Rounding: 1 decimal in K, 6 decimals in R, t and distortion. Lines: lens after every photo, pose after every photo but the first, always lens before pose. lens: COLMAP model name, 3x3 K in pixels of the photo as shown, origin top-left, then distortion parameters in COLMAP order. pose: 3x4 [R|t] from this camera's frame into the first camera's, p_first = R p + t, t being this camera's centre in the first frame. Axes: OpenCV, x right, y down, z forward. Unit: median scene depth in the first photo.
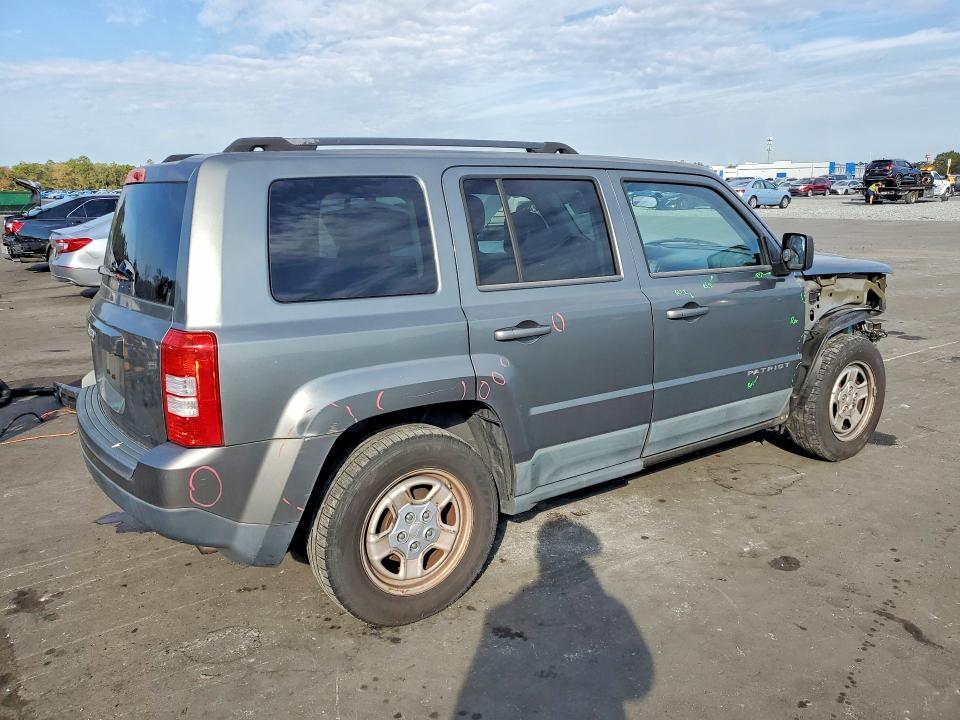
lens RADIAL K [[752.6, 0, 477.3], [0, 752.6, 353.3], [0, 0, 1]] dist [-0.000884, 0.038731]
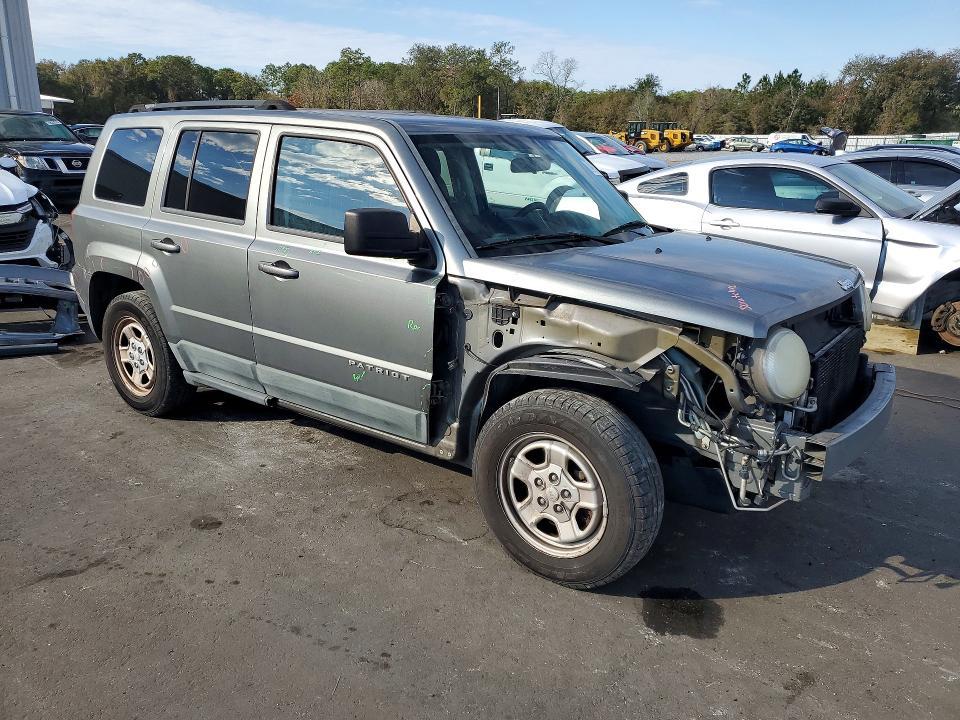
lens RADIAL K [[752.6, 0, 477.3], [0, 752.6, 353.3], [0, 0, 1]] dist [-0.000884, 0.038731]
pose [[0.320029, 0.288638, -0.902369, 1.376751], [-0.213408, 0.949945, 0.228170, -0.248974], [0.923059, 0.119551, 0.365608, 0.936718]]
